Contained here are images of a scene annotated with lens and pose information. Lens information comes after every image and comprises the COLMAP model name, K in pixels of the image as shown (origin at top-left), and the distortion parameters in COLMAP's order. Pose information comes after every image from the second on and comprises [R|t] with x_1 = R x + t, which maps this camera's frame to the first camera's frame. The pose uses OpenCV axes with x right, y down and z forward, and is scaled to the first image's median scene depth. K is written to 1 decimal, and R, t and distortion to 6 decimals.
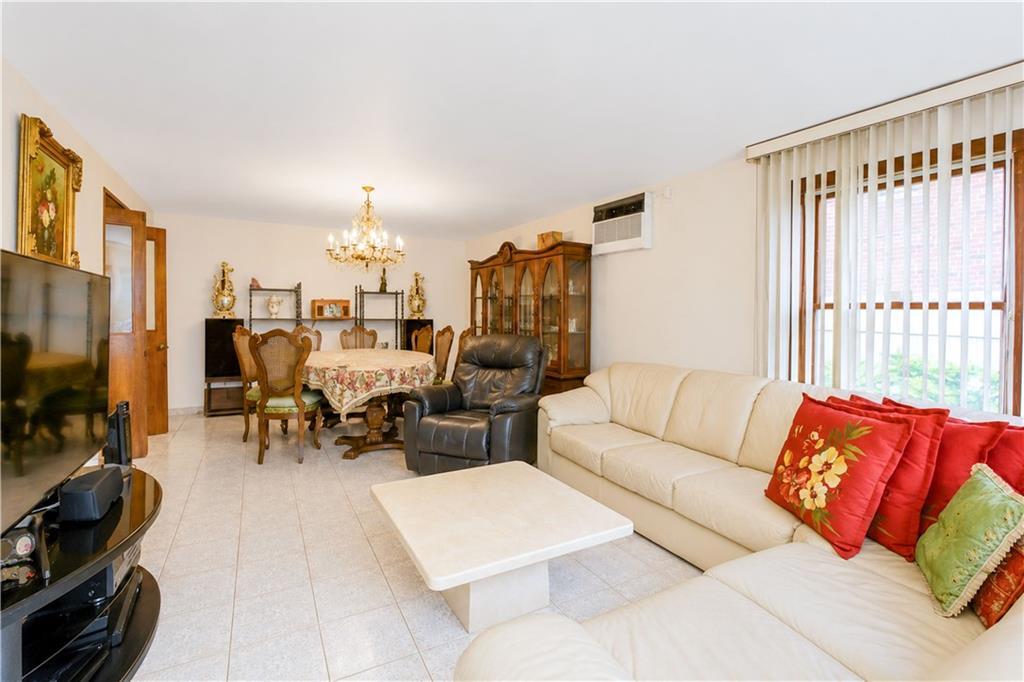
lens RADIAL K [[451.1, 0, 513.1], [0, 451.1, 334.6], [0, 0, 1]] dist [0.001757, -0.000038]
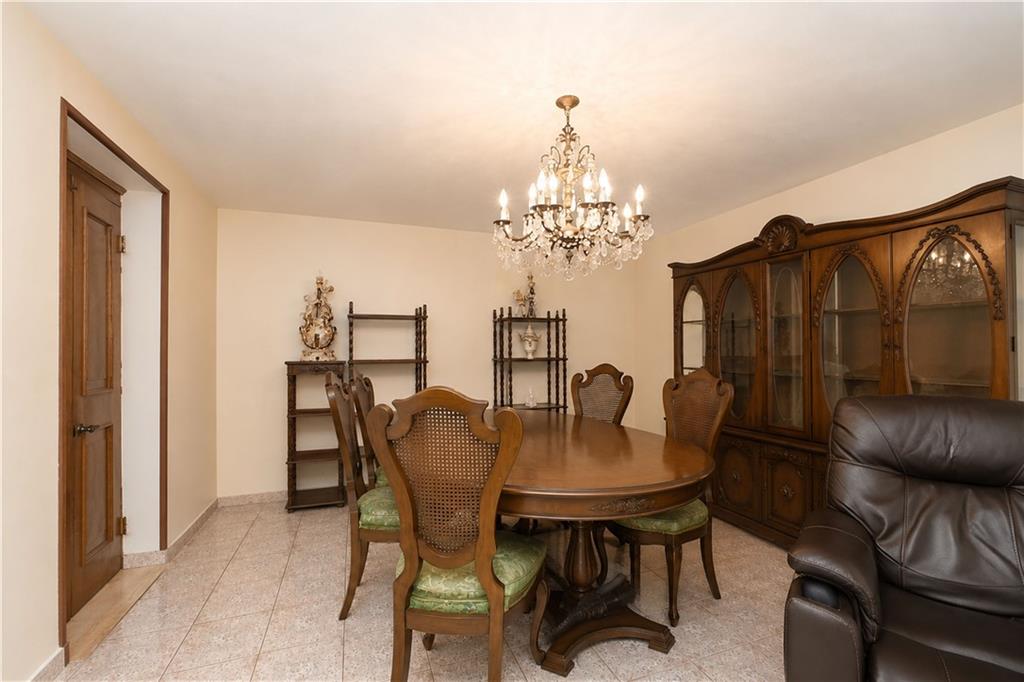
lens RADIAL K [[451.1, 0, 513.1], [0, 451.1, 334.6], [0, 0, 1]] dist [0.001757, -0.000038]
pose [[0.980338, -0.022683, -0.196018, -0.220803], [0.006895, 0.996702, -0.080855, -0.017231], [0.197206, 0.077914, 0.977261, 0.392565]]
